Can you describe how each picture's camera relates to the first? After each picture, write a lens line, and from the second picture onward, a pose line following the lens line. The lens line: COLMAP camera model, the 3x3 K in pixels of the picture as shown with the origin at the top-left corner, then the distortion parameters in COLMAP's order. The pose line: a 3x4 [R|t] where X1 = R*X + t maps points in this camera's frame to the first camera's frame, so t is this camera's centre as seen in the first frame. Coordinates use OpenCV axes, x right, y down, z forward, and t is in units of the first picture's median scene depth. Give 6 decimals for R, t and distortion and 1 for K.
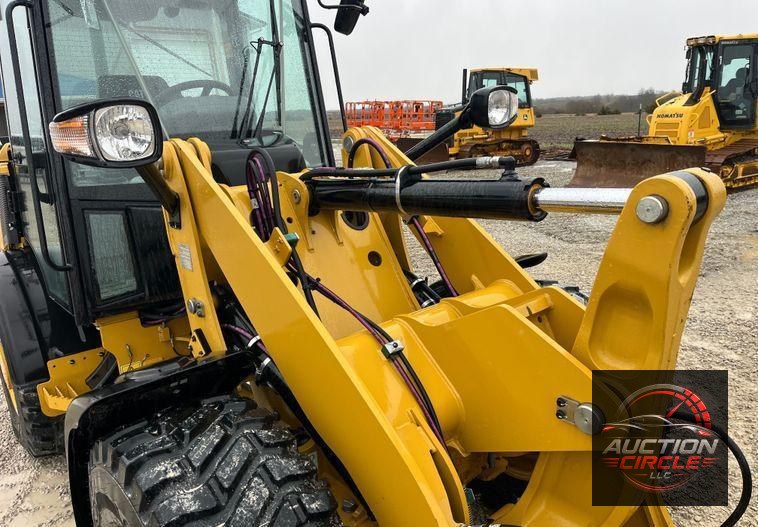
lens RADIAL K [[585.1, 0, 384.1], [0, 585.1, 290.7], [0, 0, 1]] dist [0.064454, -0.083070]
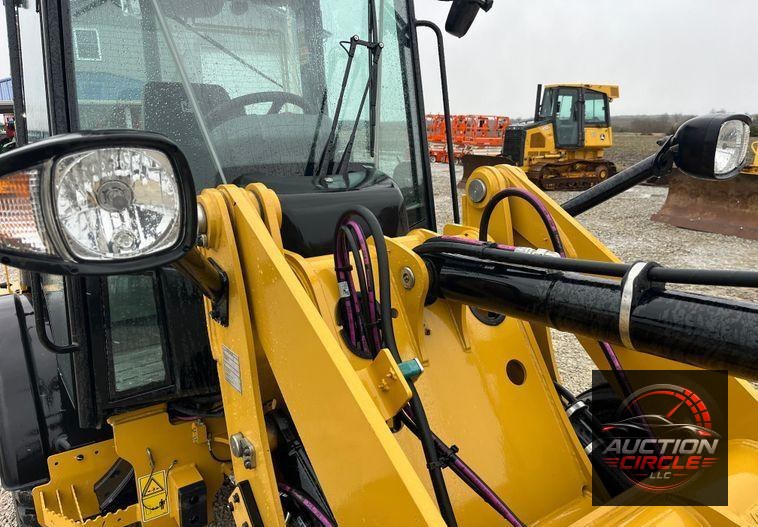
lens RADIAL K [[585.1, 0, 384.1], [0, 585.1, 290.7], [0, 0, 1]] dist [0.064454, -0.083070]
pose [[0.995173, 0.056010, -0.080588, -0.091870], [-0.057453, 0.998225, -0.015696, -0.101667], [0.079566, 0.020250, 0.996624, 0.272967]]
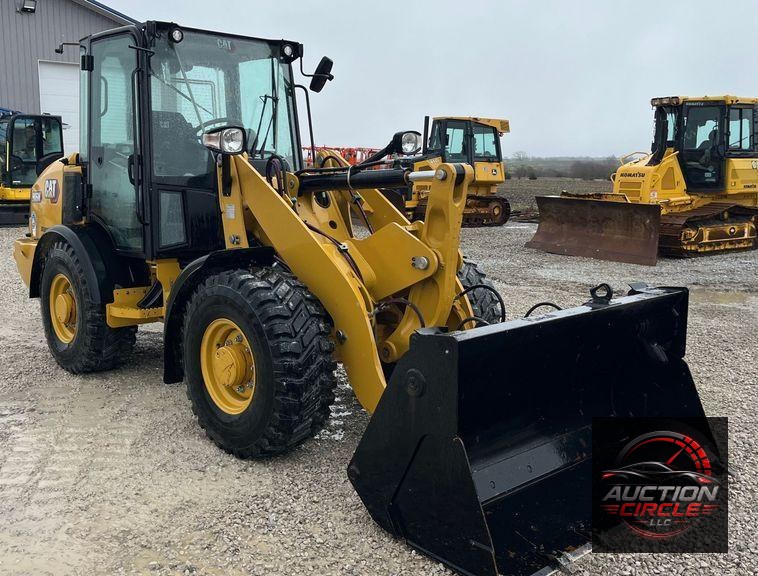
lens RADIAL K [[813.4, 0, 349.4], [0, 813.4, 305.0], [0, 0, 1]] dist [0.055778, -0.022086]
pose [[0.998484, 0.046339, 0.029698, -0.022469], [-0.042310, 0.991340, -0.124318, 0.383403], [-0.035202, 0.122874, 0.991798, -1.075741]]
